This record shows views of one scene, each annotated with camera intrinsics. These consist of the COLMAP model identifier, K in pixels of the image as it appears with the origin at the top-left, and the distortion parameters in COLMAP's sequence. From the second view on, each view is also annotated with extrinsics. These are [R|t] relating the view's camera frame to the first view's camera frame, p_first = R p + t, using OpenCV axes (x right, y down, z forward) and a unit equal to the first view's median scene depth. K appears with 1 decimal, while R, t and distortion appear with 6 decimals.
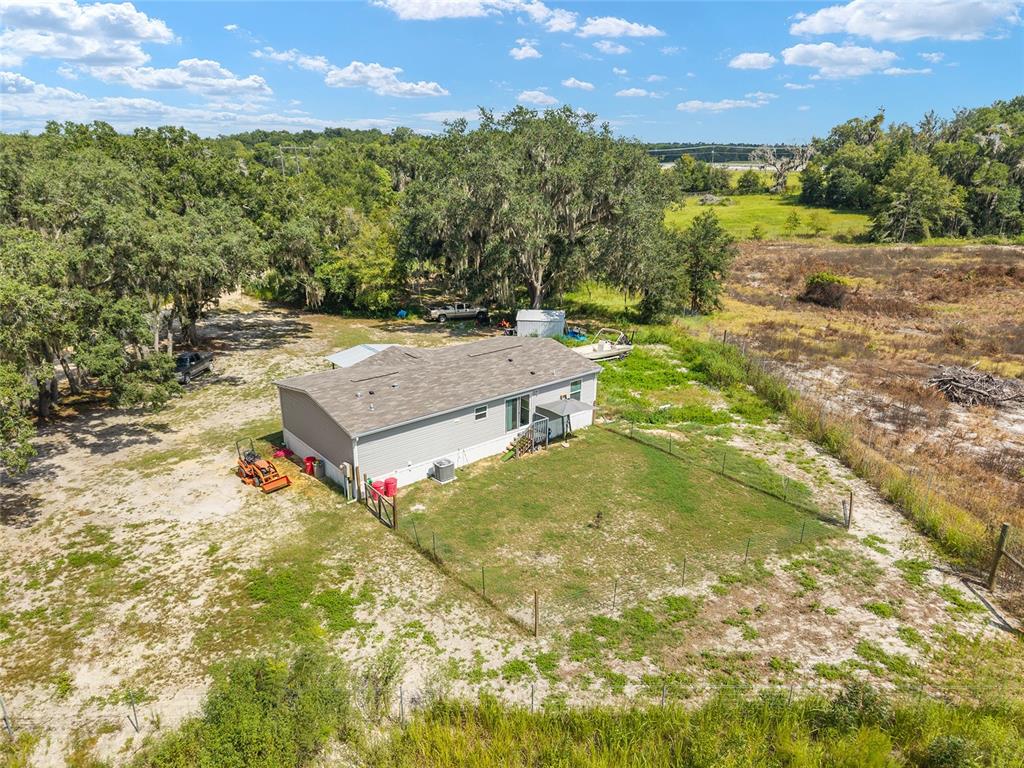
lens RADIAL K [[686.4, 0, 512.0], [0, 686.4, 384.0], [0, 0, 1]] dist [0.040012, -0.033448]
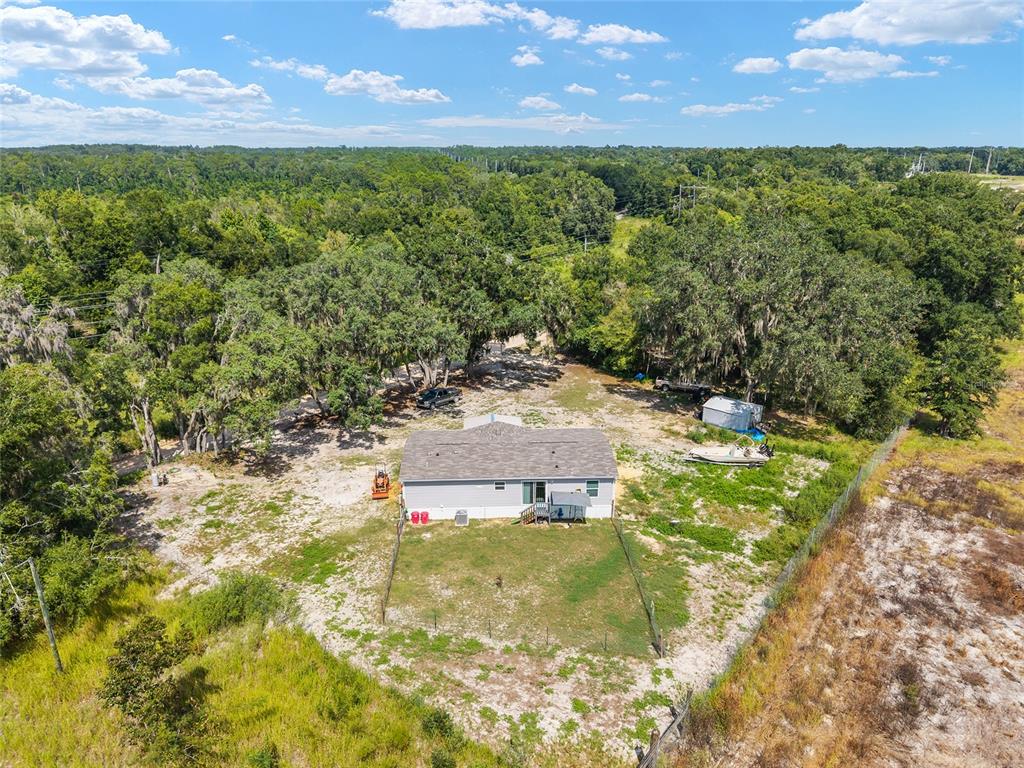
lens RADIAL K [[704.5, 0, 512.0], [0, 704.5, 384.0], [0, 0, 1]] dist [0.042063, -0.039237]
pose [[0.794540, 0.186968, -0.577710, 0.927499], [-0.190635, 0.980118, 0.055016, -0.298741], [0.576511, 0.066419, 0.814386, -0.235003]]
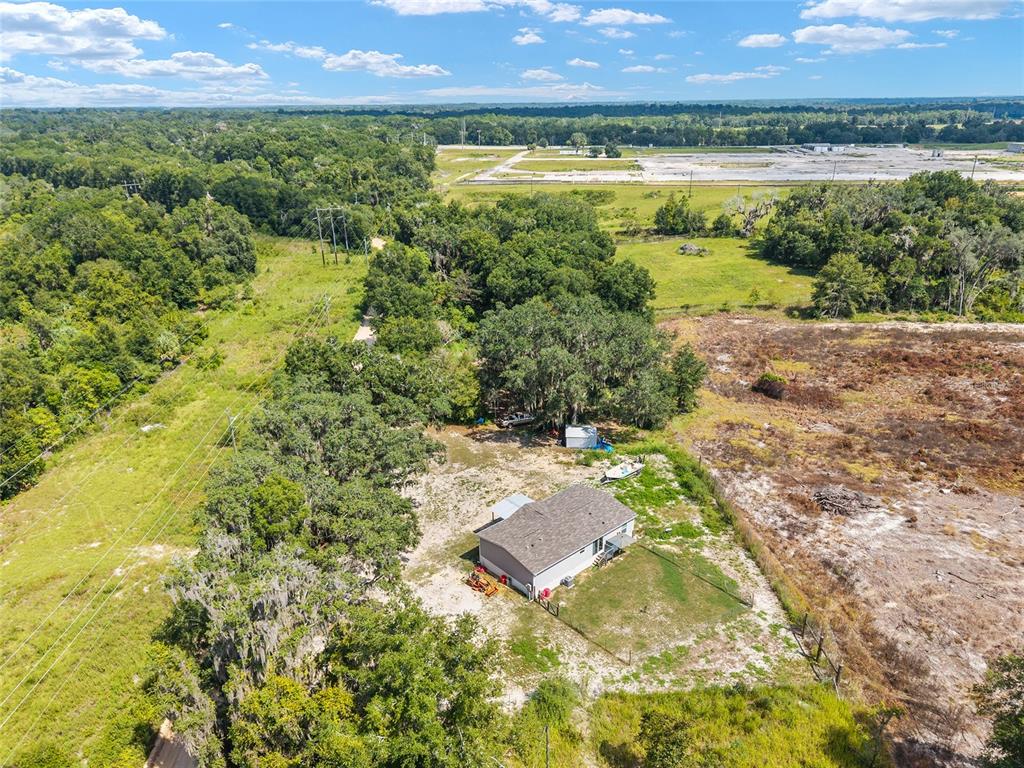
lens RADIAL K [[719.3, 0, 512.0], [0, 719.3, 384.0], [0, 0, 1]] dist [0.025461, -0.002377]
pose [[0.998985, -0.027068, 0.036010, -0.381346], [0.024890, 0.997911, 0.059615, -0.700640], [-0.037548, -0.058659, 0.997572, -1.333258]]
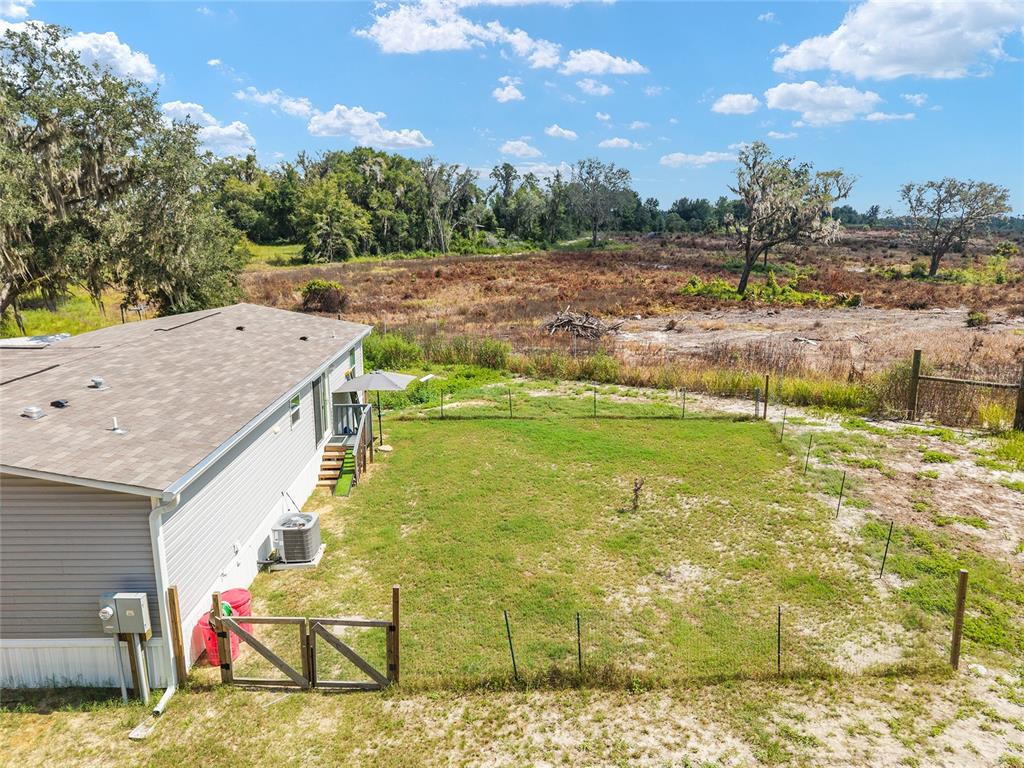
lens RADIAL K [[686.4, 0, 512.0], [0, 686.4, 384.0], [0, 0, 1]] dist [0.040012, -0.033448]
pose [[0.616671, -0.182573, 0.765757, -0.376278], [0.256066, 0.966357, 0.024188, 0.062117], [-0.744411, 0.181168, 0.642675, 0.673048]]
